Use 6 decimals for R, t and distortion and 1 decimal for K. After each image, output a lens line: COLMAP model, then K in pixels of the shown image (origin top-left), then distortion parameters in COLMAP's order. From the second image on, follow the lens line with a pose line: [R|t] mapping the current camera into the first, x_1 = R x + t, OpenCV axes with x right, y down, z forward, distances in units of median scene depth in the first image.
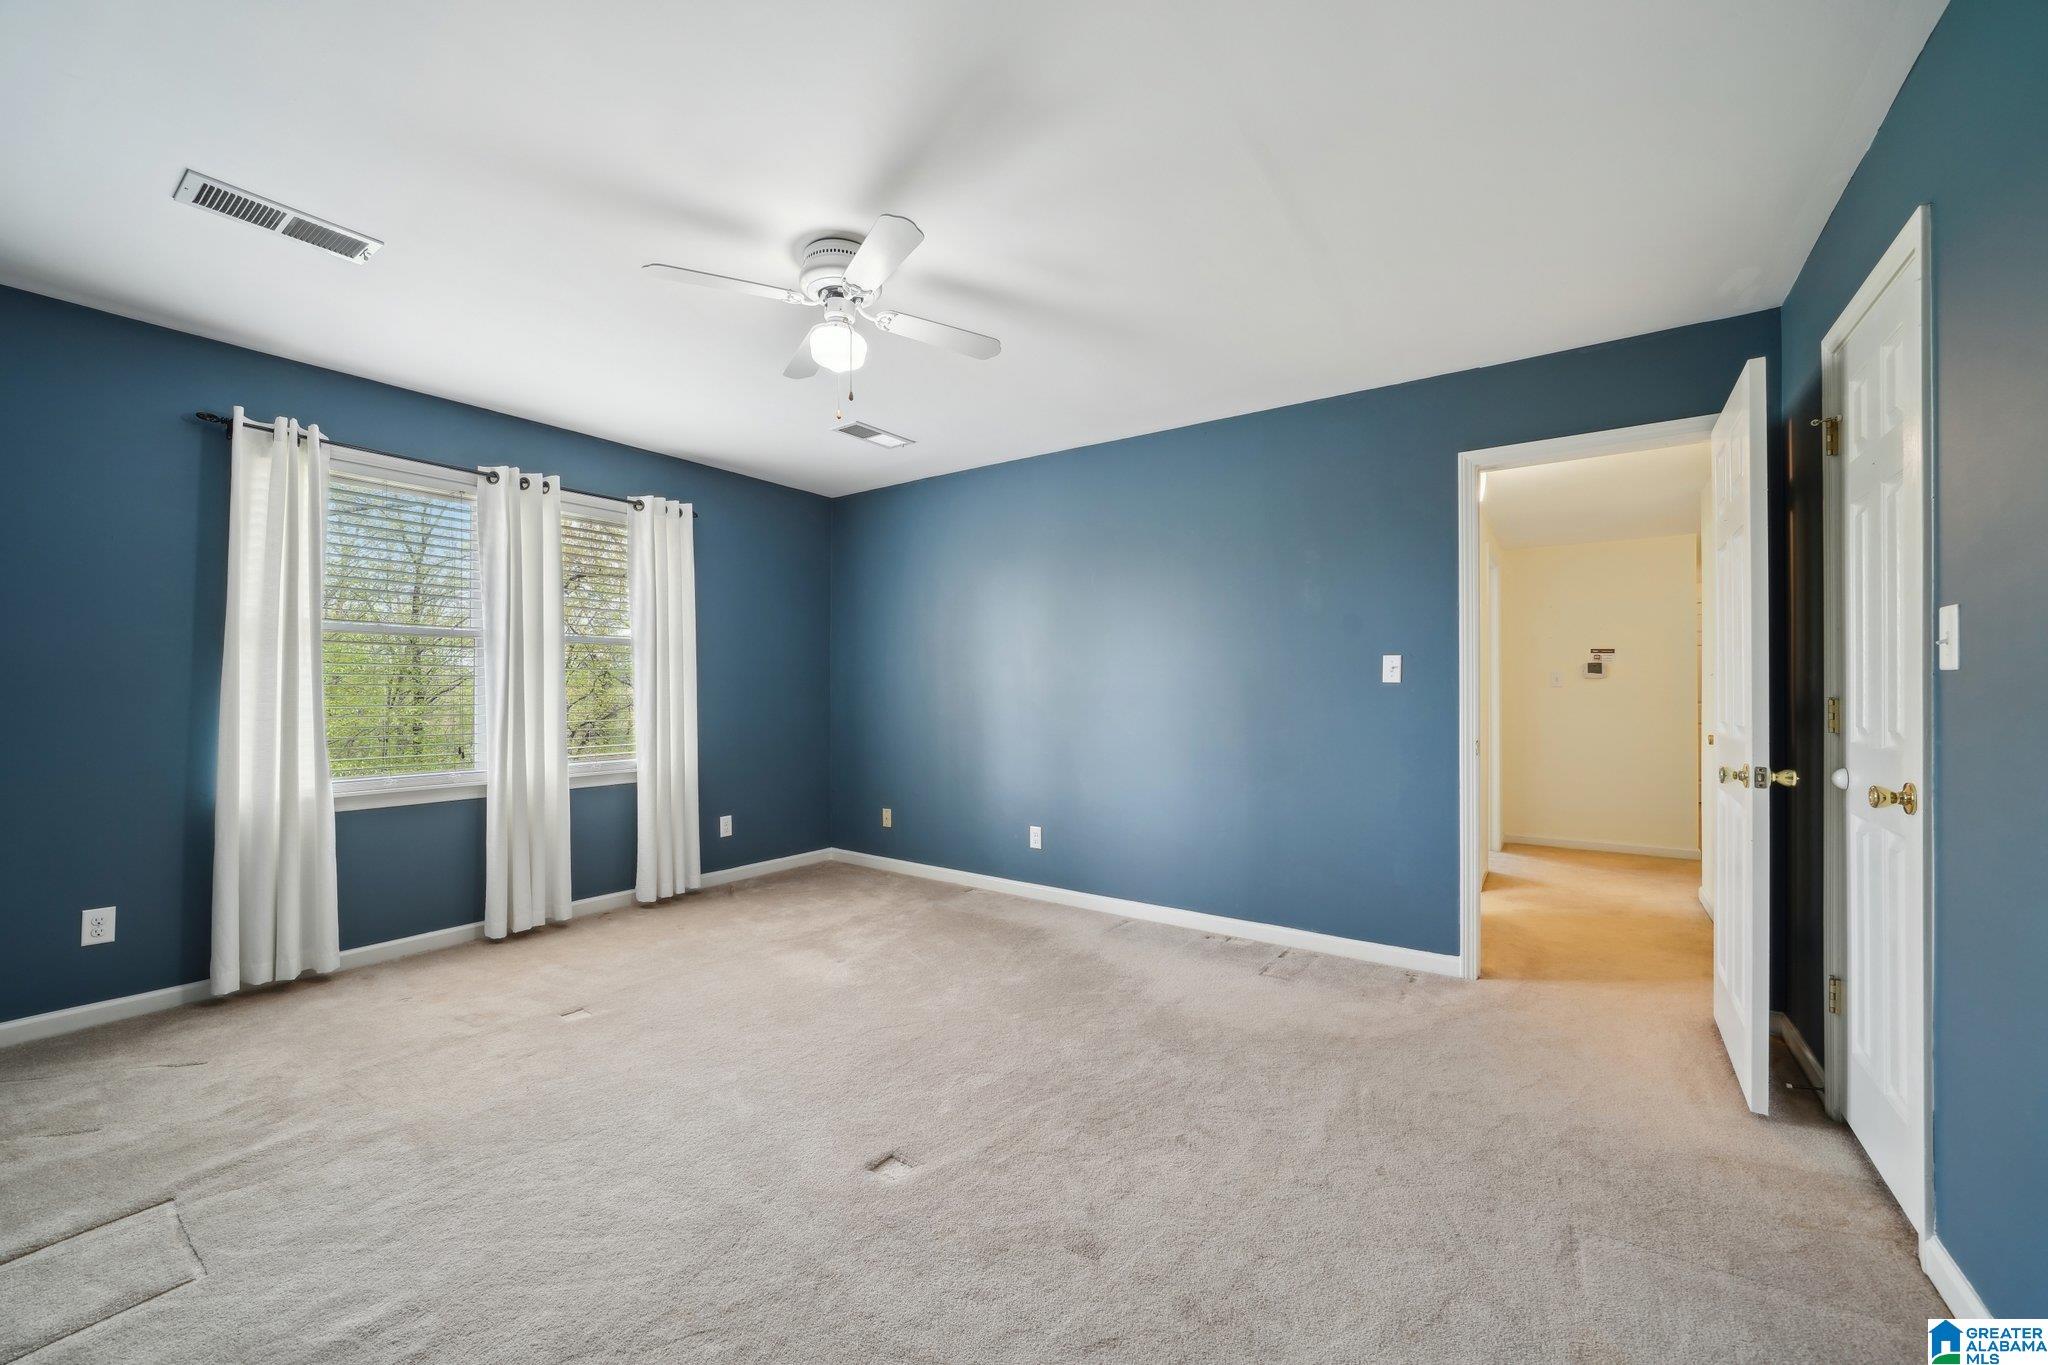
lens RADIAL K [[805.3, 0, 1018.5], [0, 805.3, 686.7], [0, 0, 1]] dist [-0.000946, 0.000313]
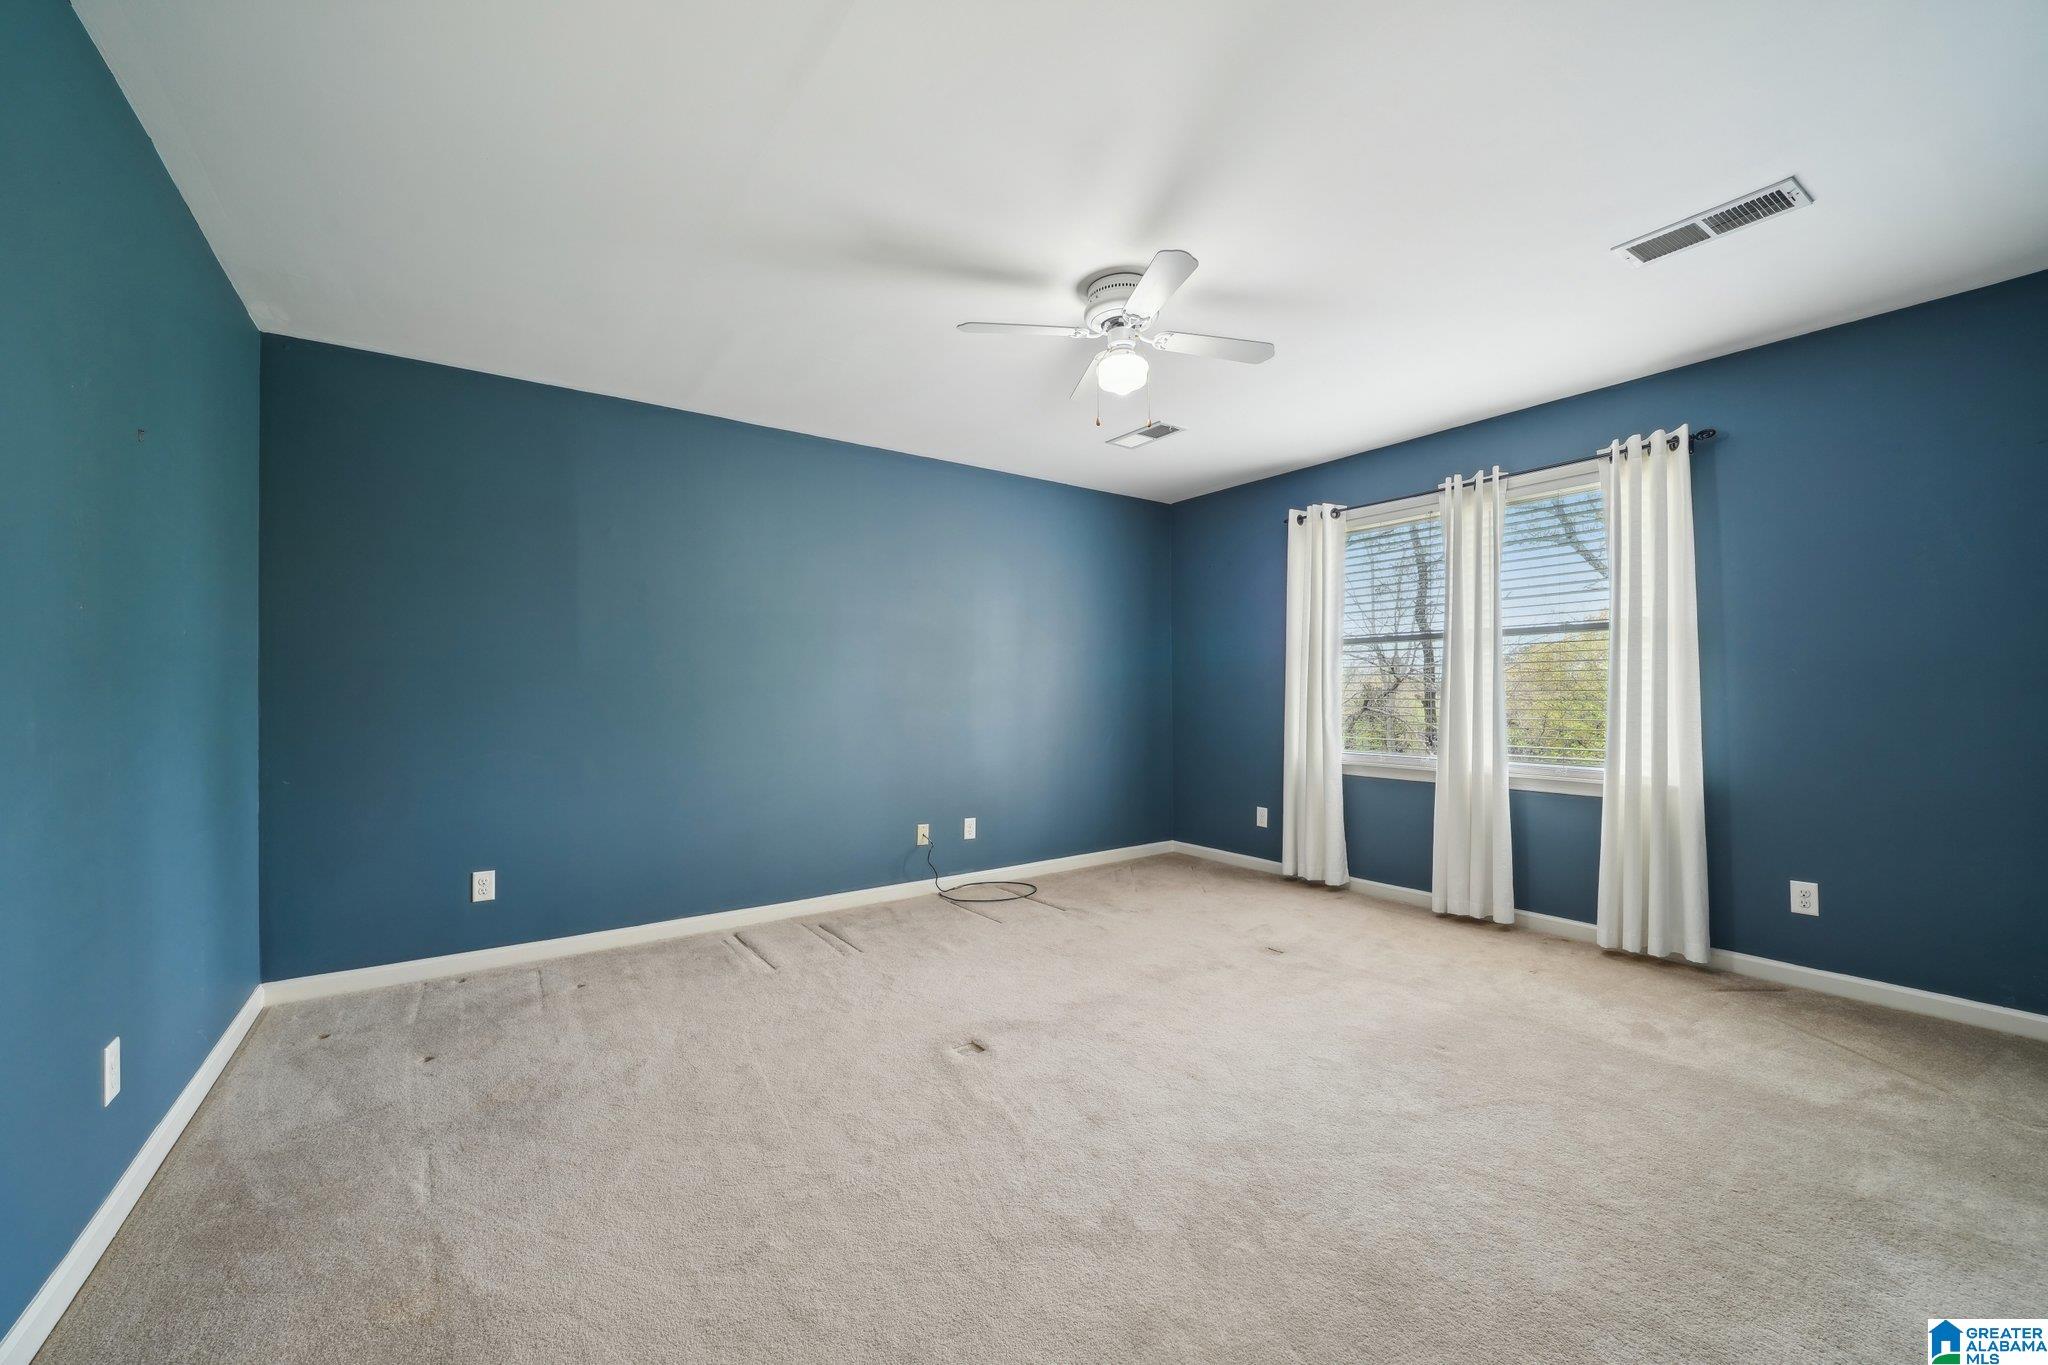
lens RADIAL K [[805.3, 0, 1019.0], [0, 805.3, 696.7], [0, 0, 1]] dist [-0.000946, 0.000313]
pose [[-0.347357, 0.009247, -0.937687, 0.555715], [0.013685, 0.999895, 0.004791, 0.004713], [0.937633, -0.011168, -0.347447, 0.812096]]
